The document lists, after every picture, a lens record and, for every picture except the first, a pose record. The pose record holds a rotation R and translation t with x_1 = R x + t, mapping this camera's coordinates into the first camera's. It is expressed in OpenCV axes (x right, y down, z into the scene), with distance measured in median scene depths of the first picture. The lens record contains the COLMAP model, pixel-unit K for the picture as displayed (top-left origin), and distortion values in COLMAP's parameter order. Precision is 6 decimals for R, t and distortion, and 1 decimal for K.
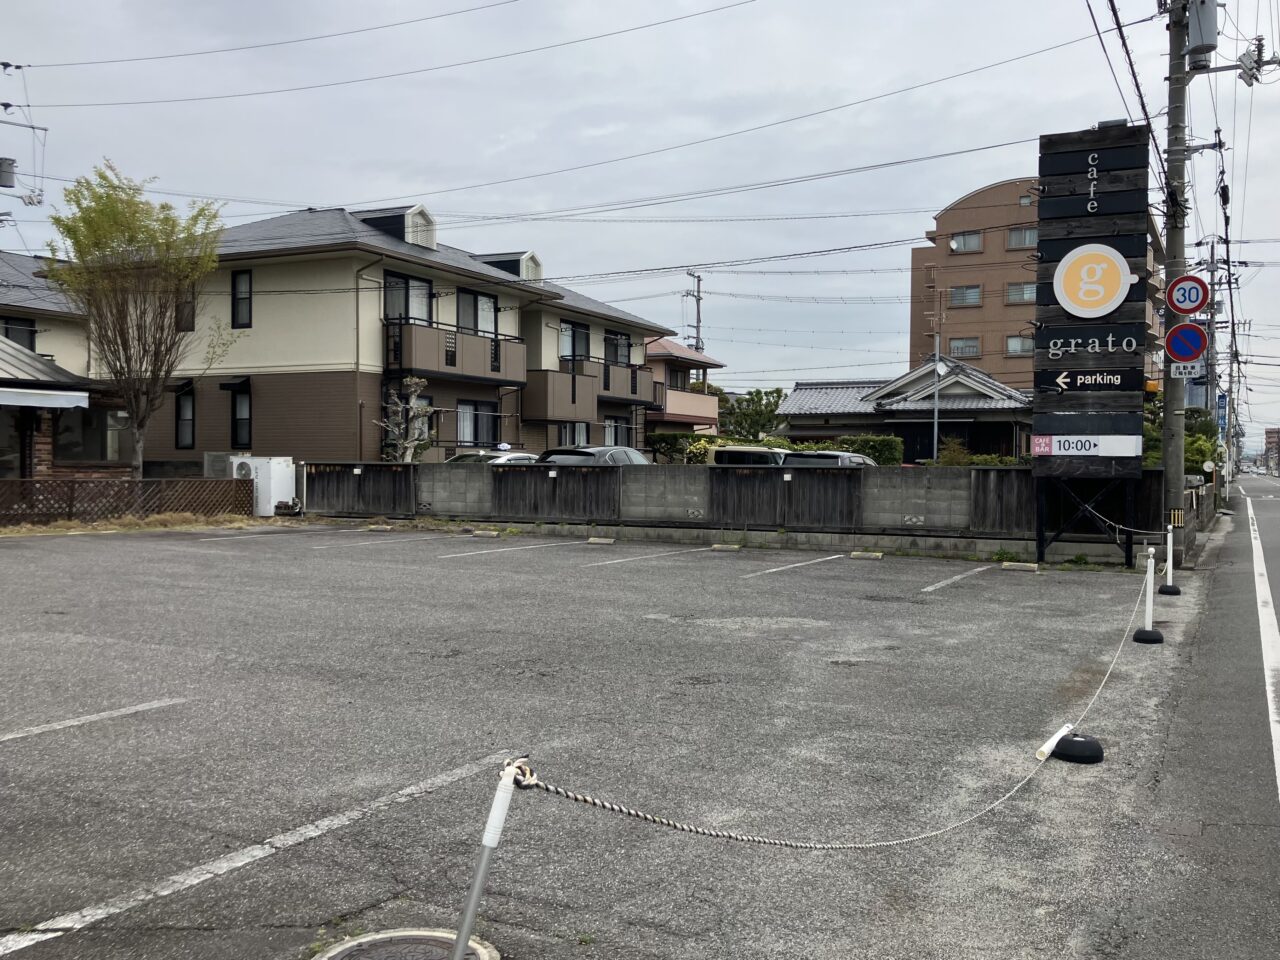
lens RADIAL K [[1093.6, 0, 640.0], [0, 1093.6, 480.0], [0, 0, 1]] dist [-0.009597, -0.003431]
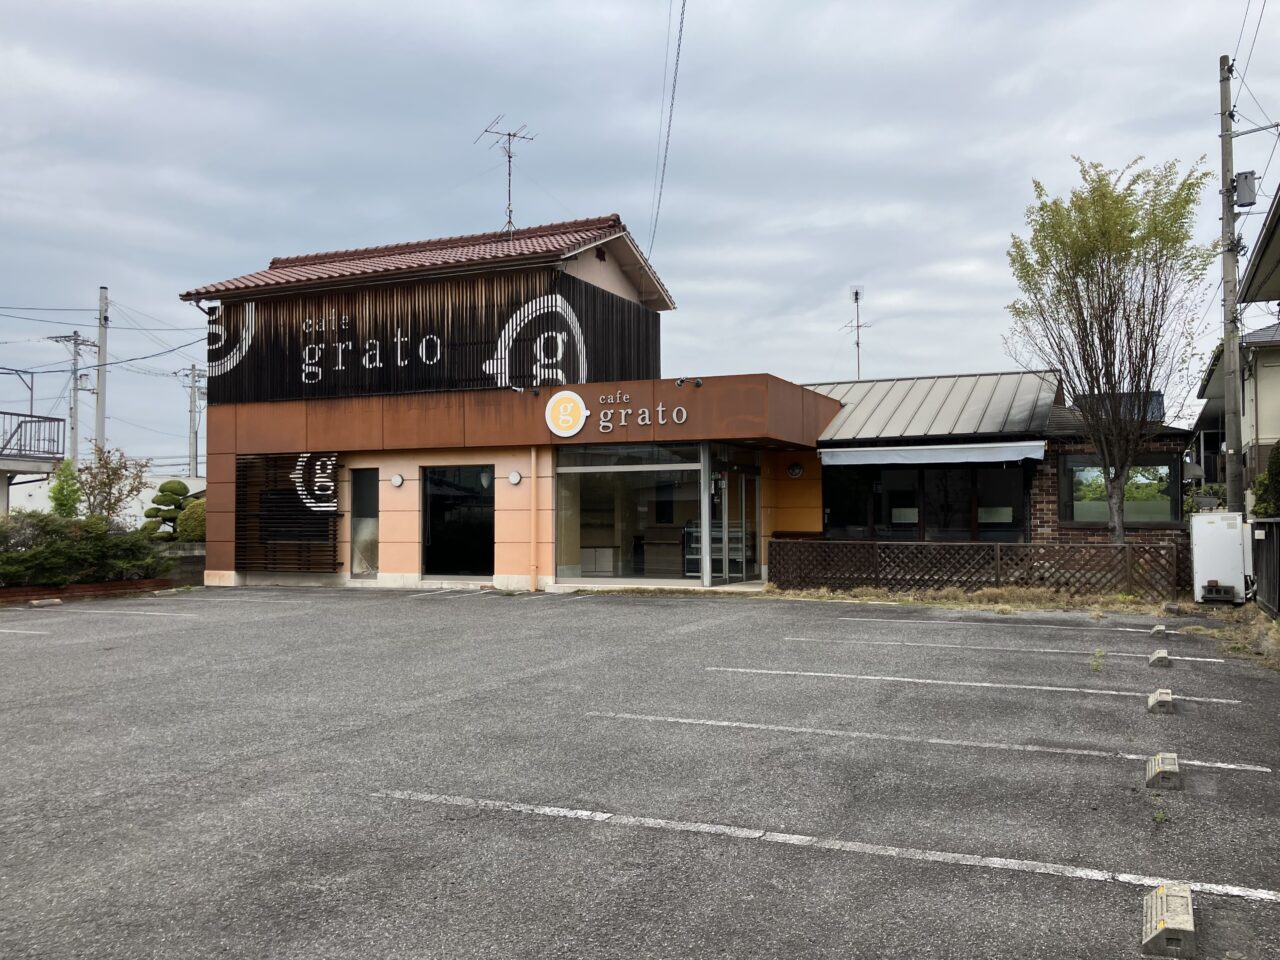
lens RADIAL K [[1093.6, 0, 640.0], [0, 1093.6, 480.0], [0, 0, 1]] dist [-0.009597, -0.003431]
pose [[0.078257, -0.049249, -0.995716, 0.303305], [-0.010379, 0.998685, -0.050211, -0.004007], [0.996879, 0.014263, 0.077643, 0.603416]]
